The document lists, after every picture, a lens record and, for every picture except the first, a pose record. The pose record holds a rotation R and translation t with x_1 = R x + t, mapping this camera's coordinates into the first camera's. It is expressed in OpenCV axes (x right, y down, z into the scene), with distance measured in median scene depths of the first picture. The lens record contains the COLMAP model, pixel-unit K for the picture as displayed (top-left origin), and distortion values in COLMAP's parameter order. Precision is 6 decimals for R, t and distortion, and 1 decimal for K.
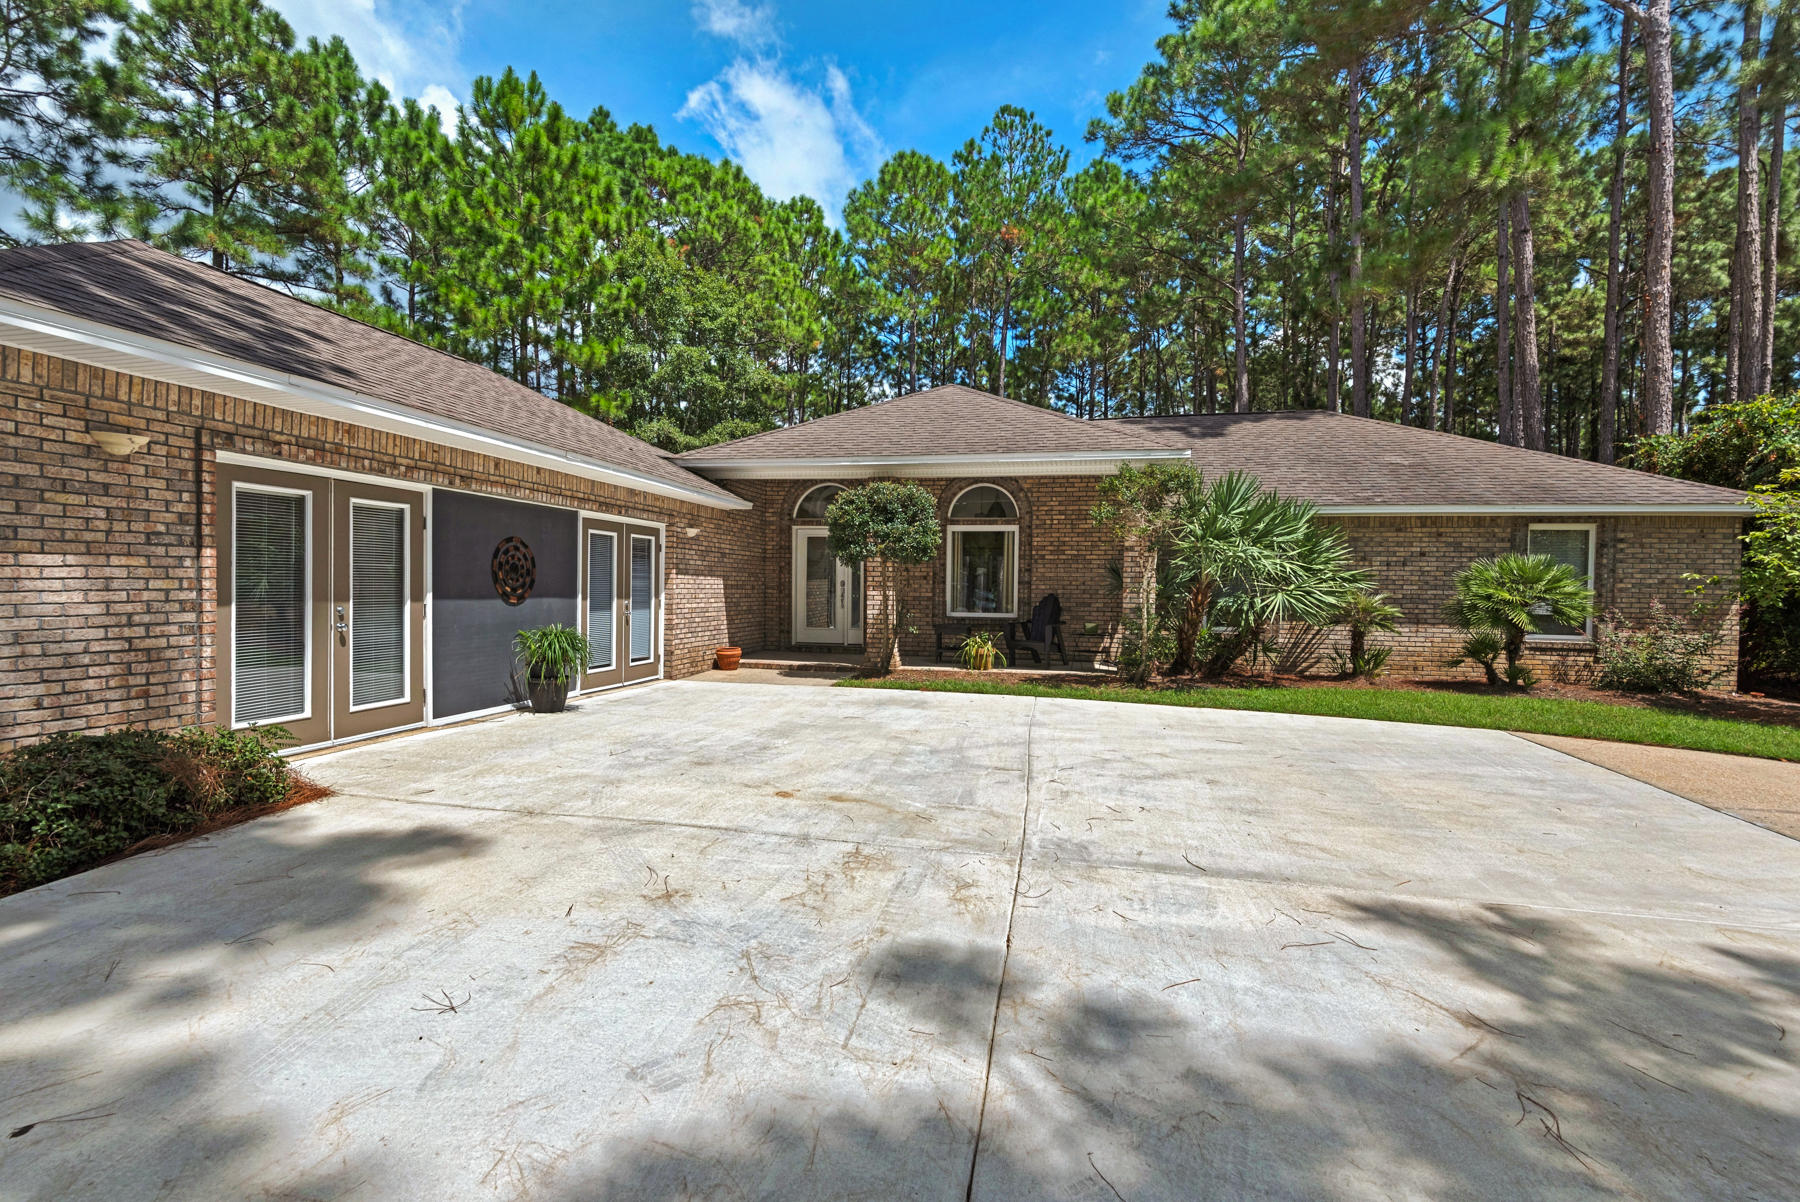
lens RADIAL K [[857.0, 0, 903.6], [0, 857.0, 600.4], [0, 0, 1]] dist [-0.001006, -0.000249]
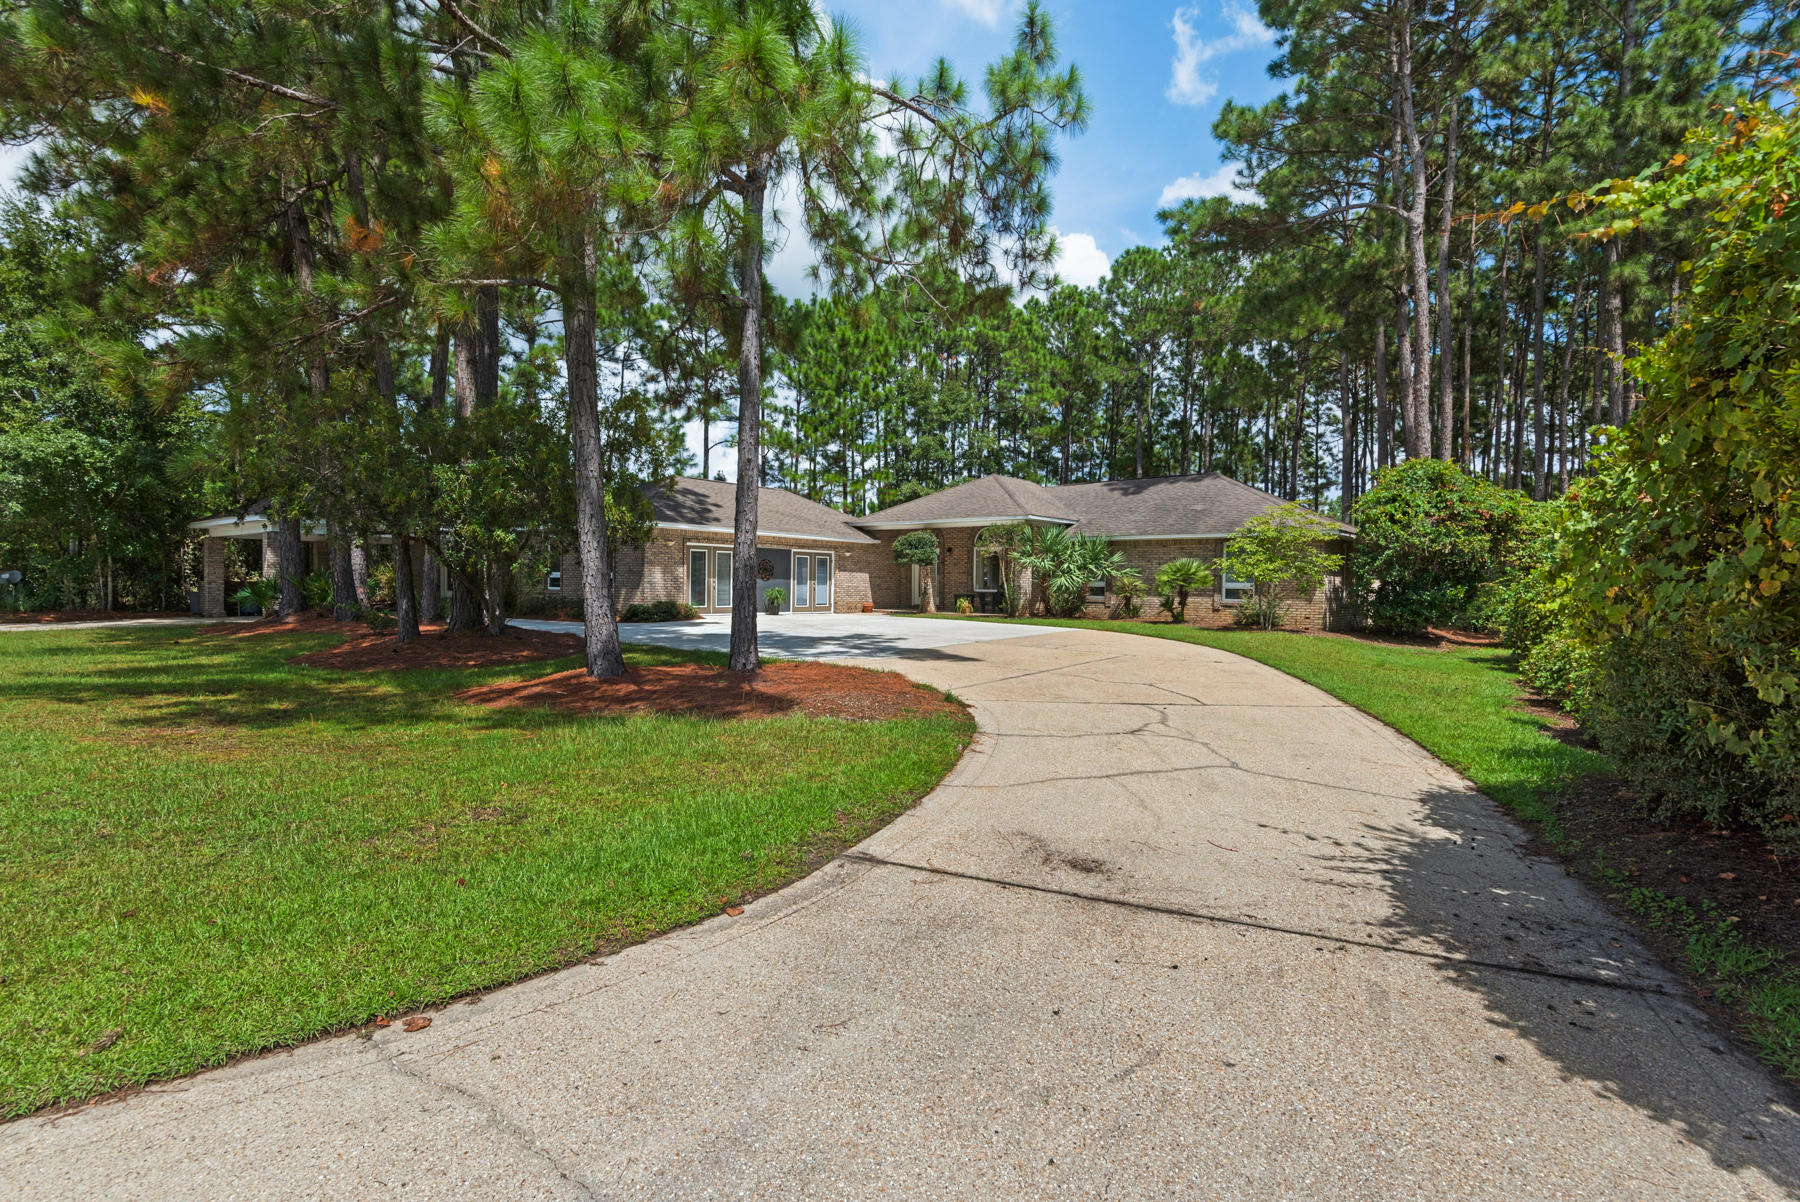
lens RADIAL K [[857.0, 0, 896.4], [0, 857.0, 594.3], [0, 0, 1]] dist [-0.001006, -0.000249]
pose [[0.889458, 0.005209, -0.456986, 1.080129], [-0.009447, 0.999931, -0.006990, 0.054676], [0.456918, 0.010535, 0.889446, -1.205530]]
